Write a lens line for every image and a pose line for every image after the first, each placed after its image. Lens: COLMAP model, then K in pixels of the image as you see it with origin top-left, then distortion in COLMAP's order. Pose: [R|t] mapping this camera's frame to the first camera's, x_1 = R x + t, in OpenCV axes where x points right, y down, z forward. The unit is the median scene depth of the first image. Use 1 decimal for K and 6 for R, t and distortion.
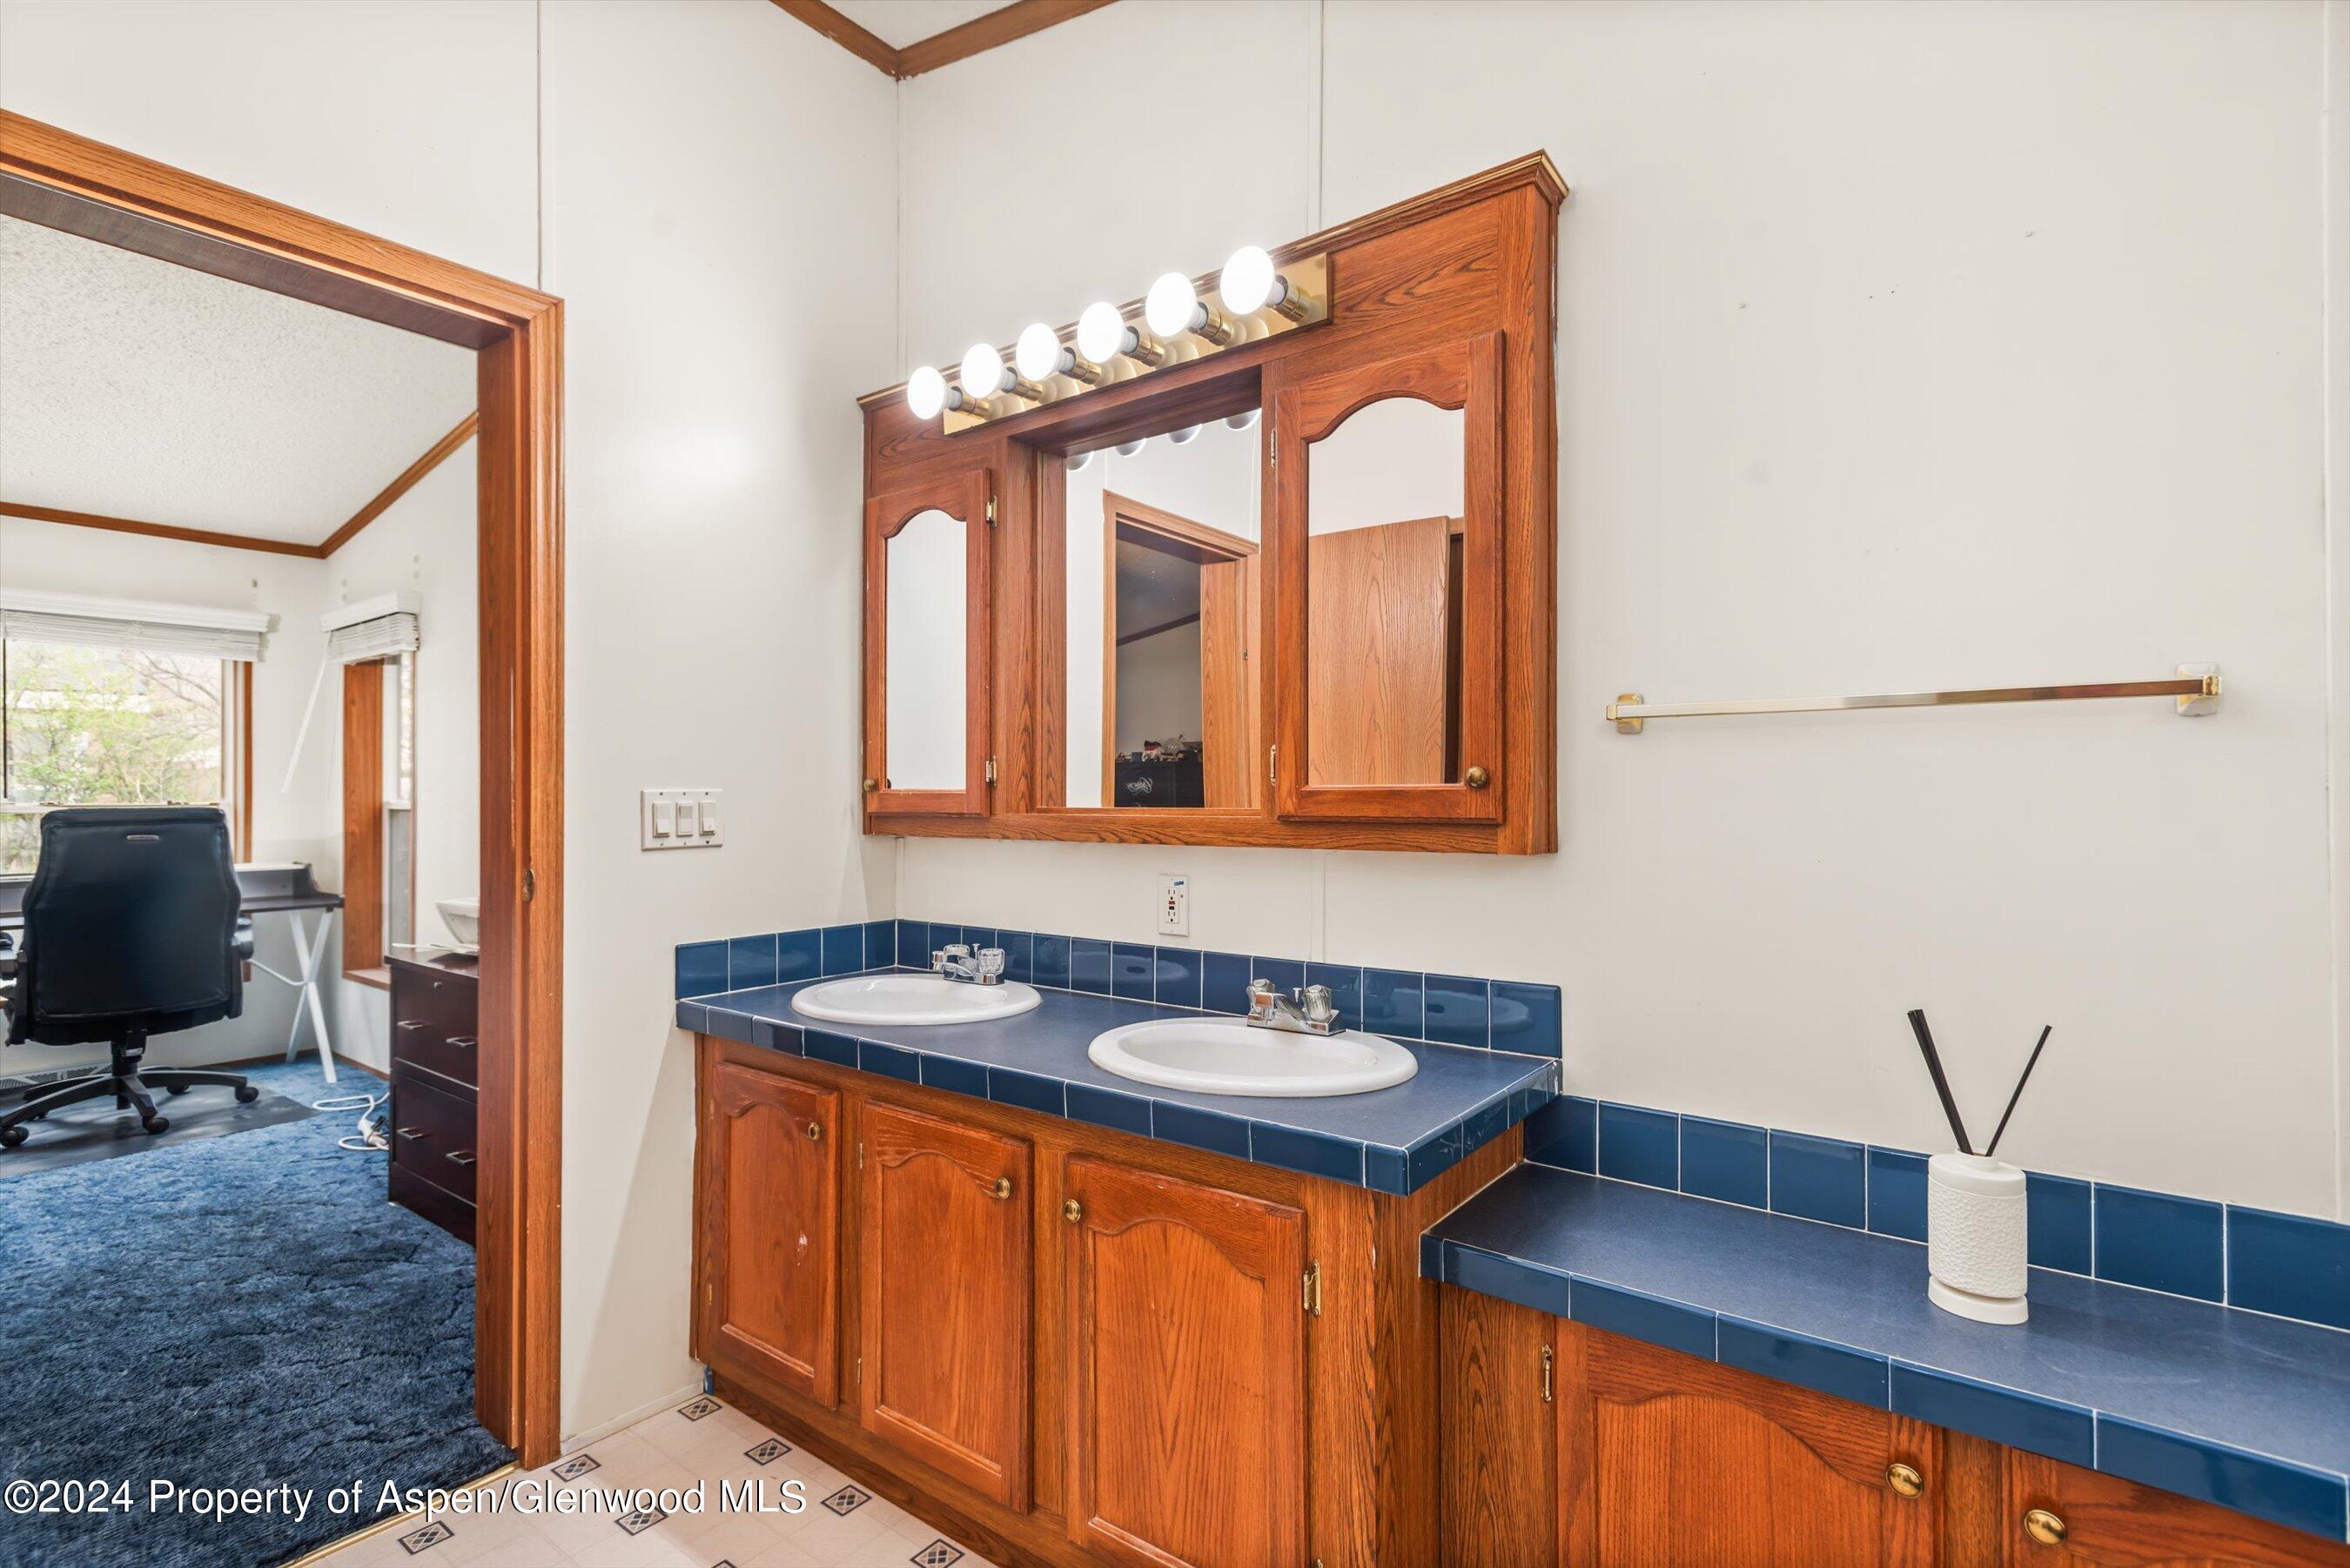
lens RADIAL K [[1103.2, 0, 1171.7], [0, 1103.2, 792.2], [0, 0, 1]] dist [0.017693, -0.003030]
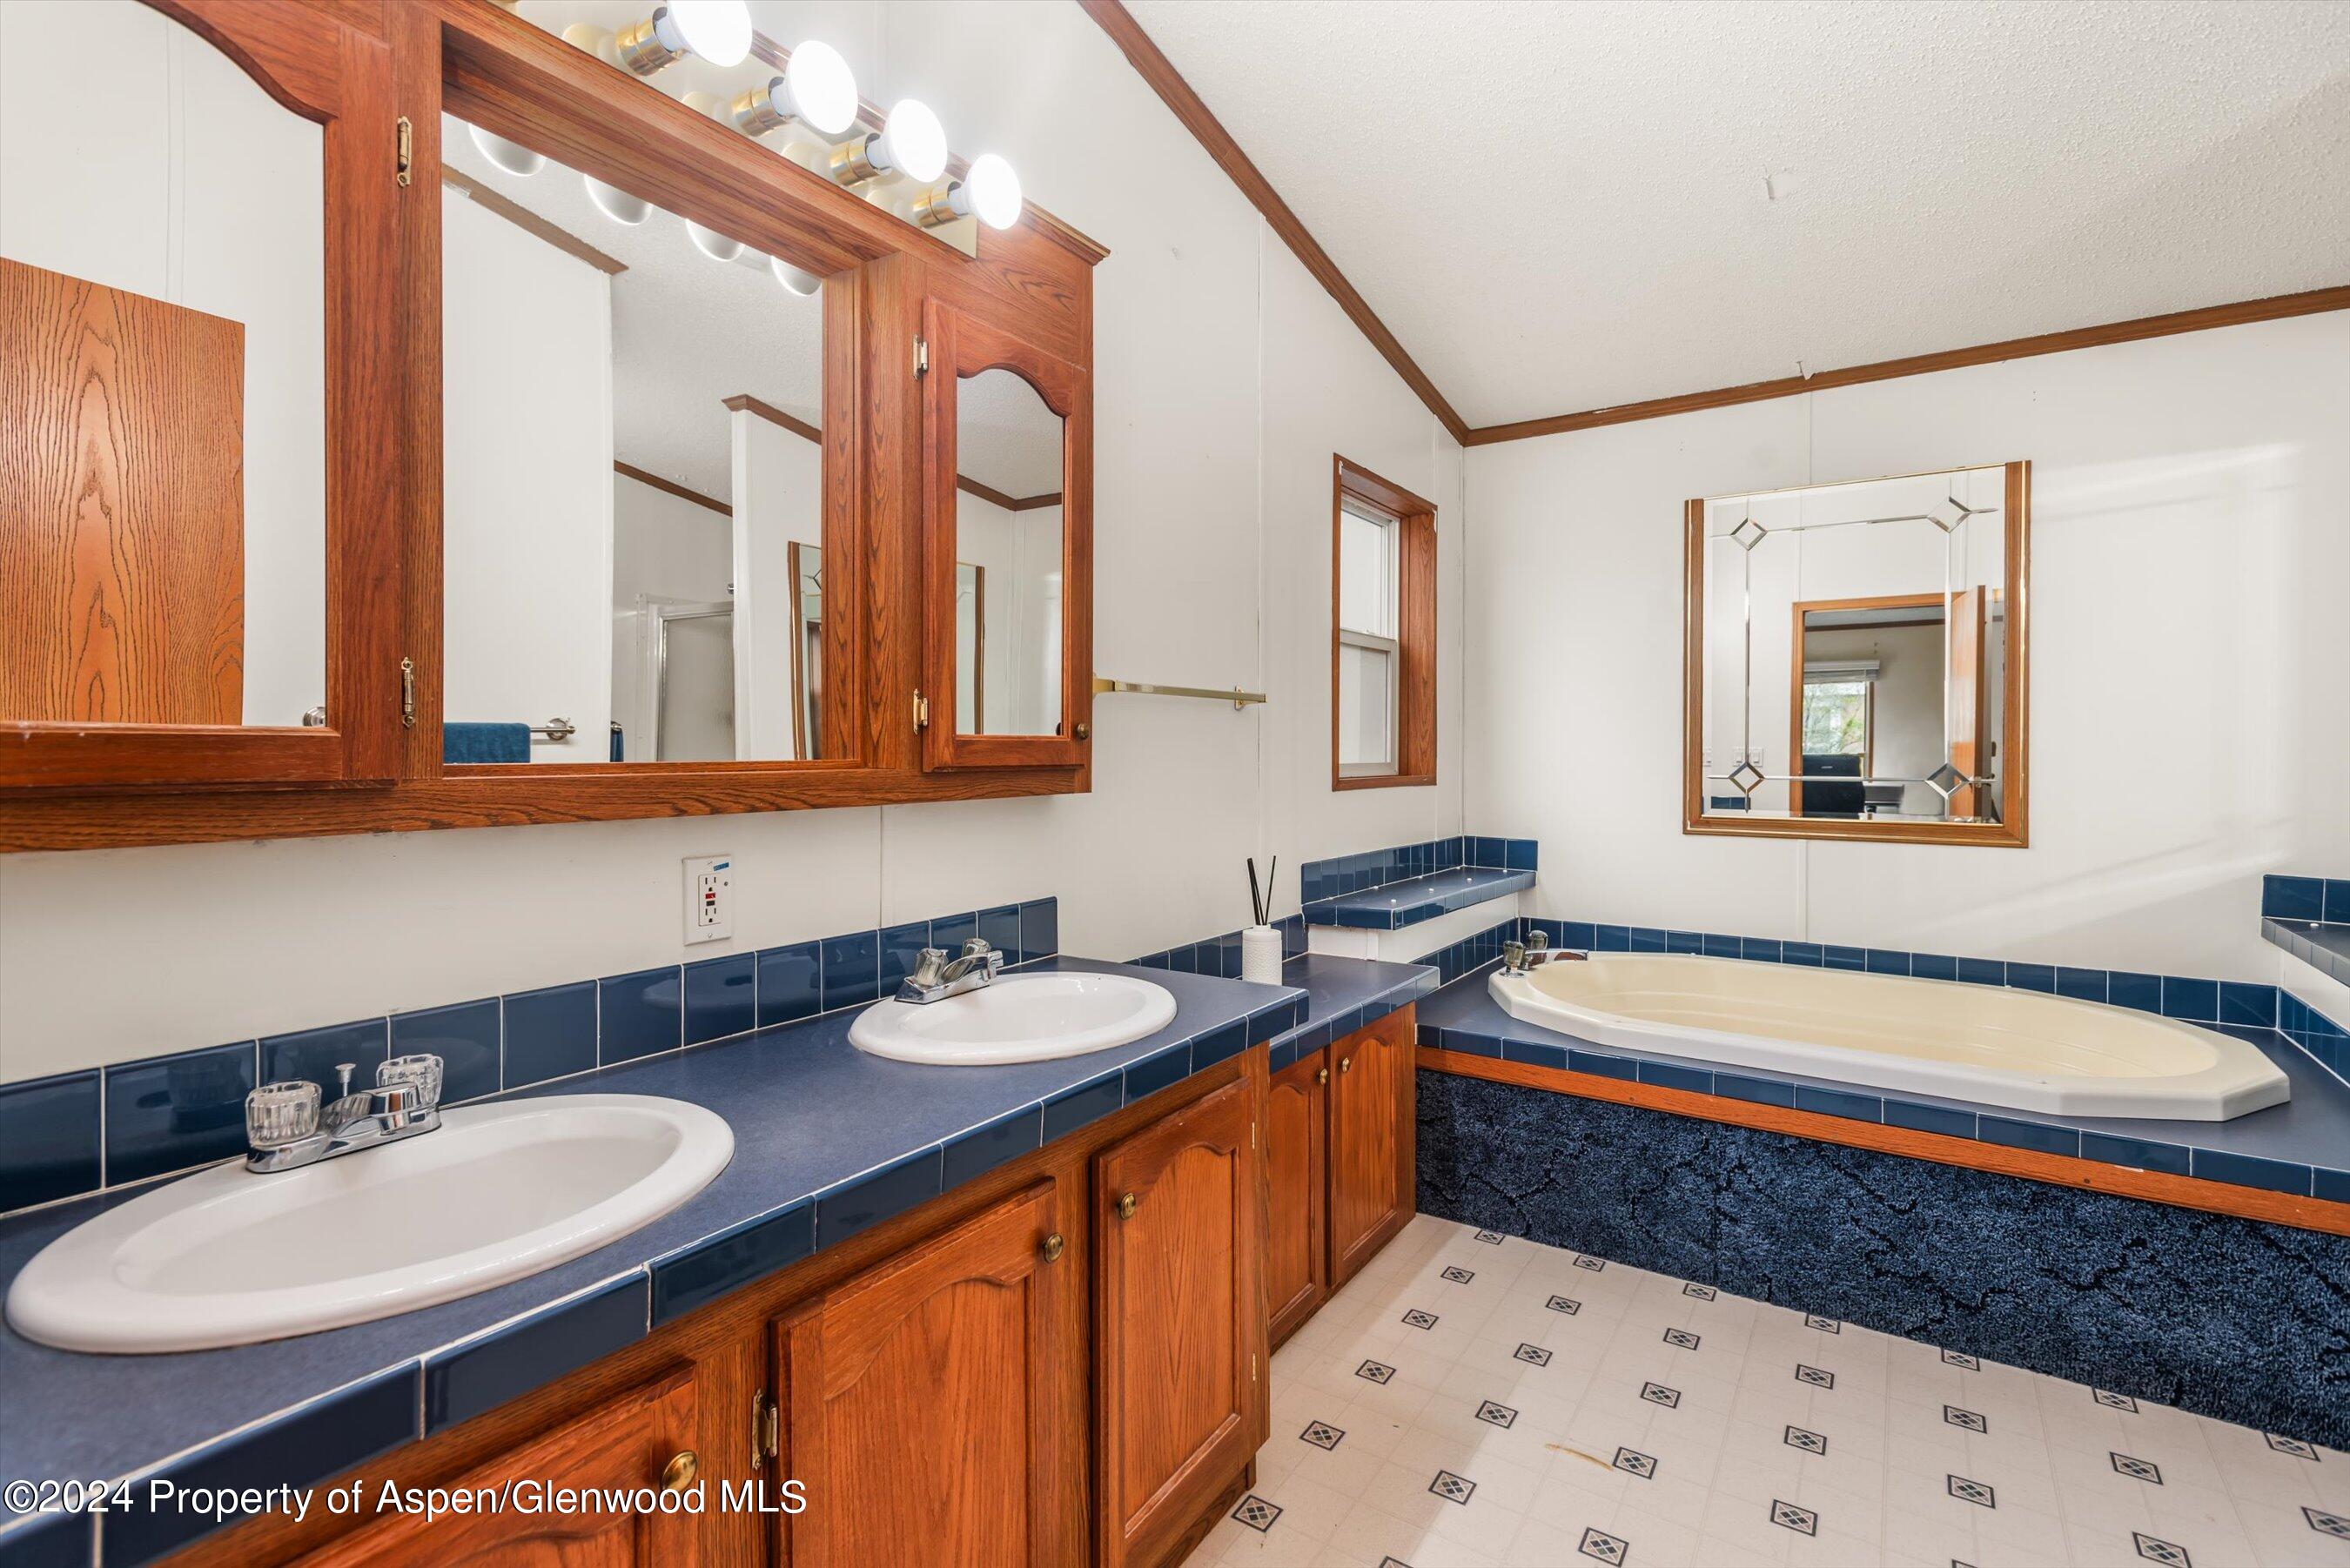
lens RADIAL K [[1103.2, 0, 1167.6], [0, 1103.2, 760.2], [0, 0, 1]] dist [0.017693, -0.003030]
pose [[-0.073120, -0.012987, 0.997239, -0.824324], [-0.008205, 0.999889, 0.012419, 0.003088], [-0.997289, -0.007274, -0.073219, 0.865722]]
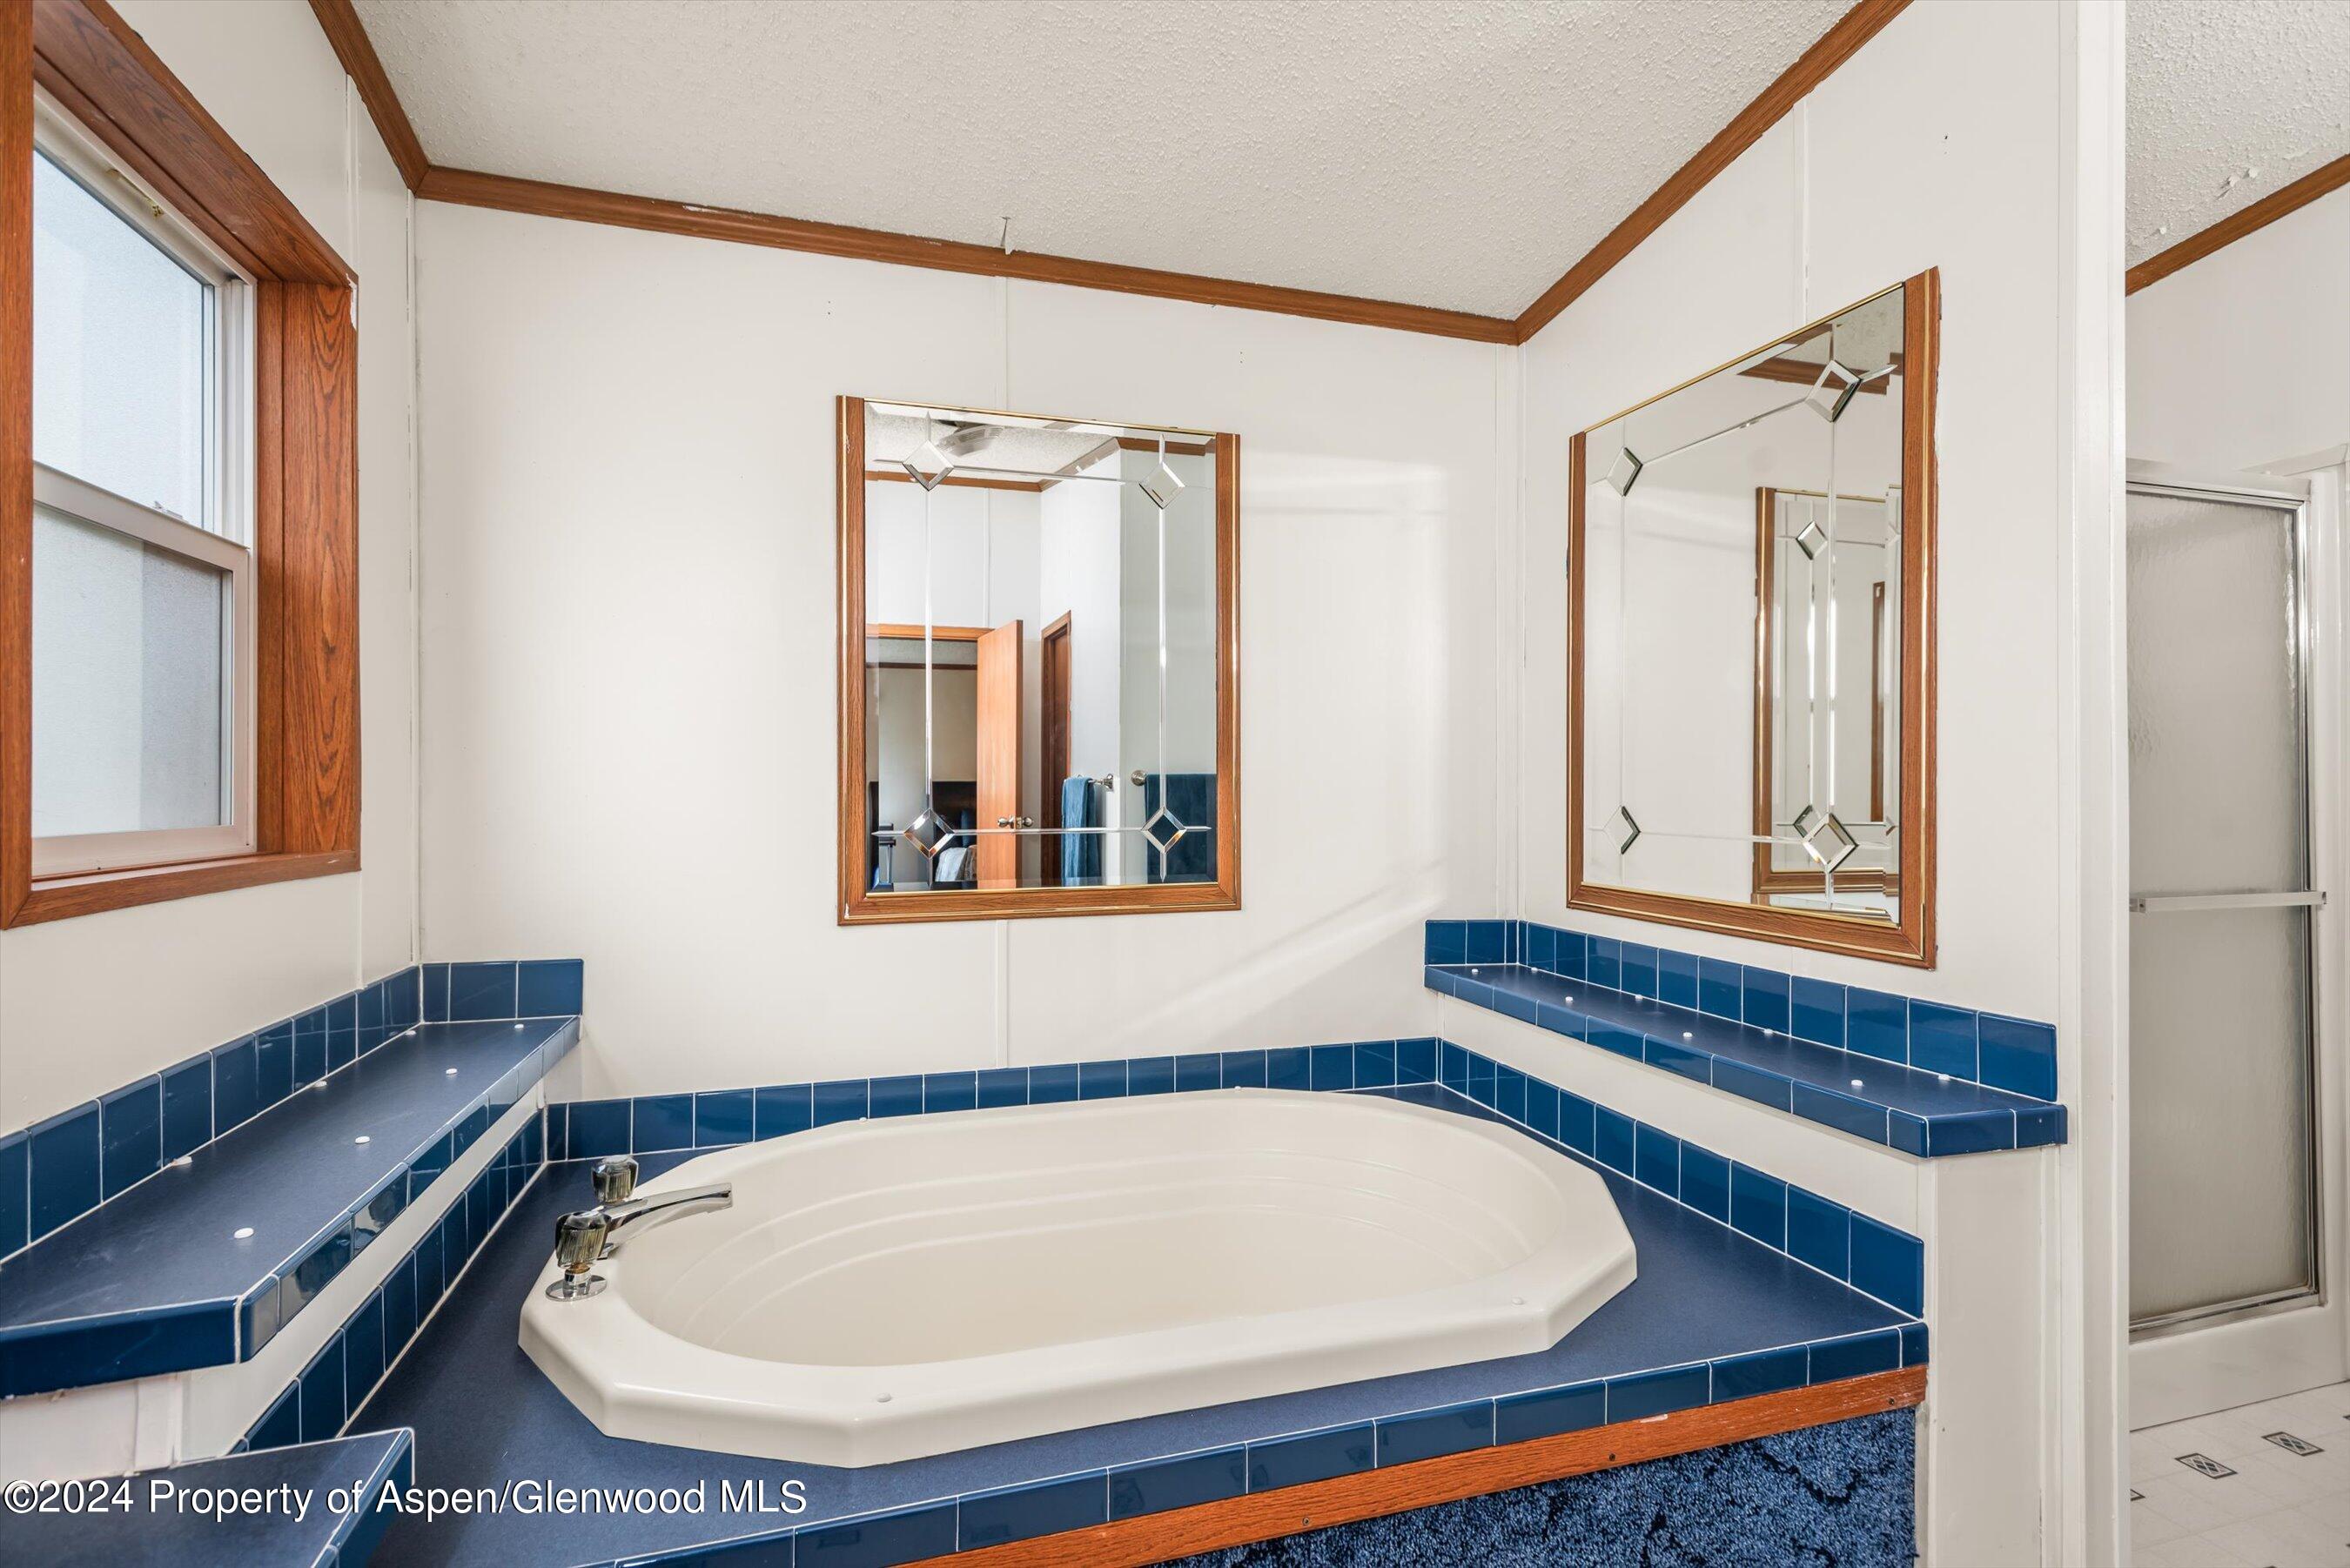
lens RADIAL K [[1103.2, 0, 1172.5], [0, 1103.2, 787.5], [0, 0, 1]] dist [0.017693, -0.003030]
pose [[-0.818019, 0.010597, 0.575094, -0.413297], [0.001707, 0.999871, -0.015996, 0.009551], [-0.575189, -0.012103, -0.817931, 0.742460]]
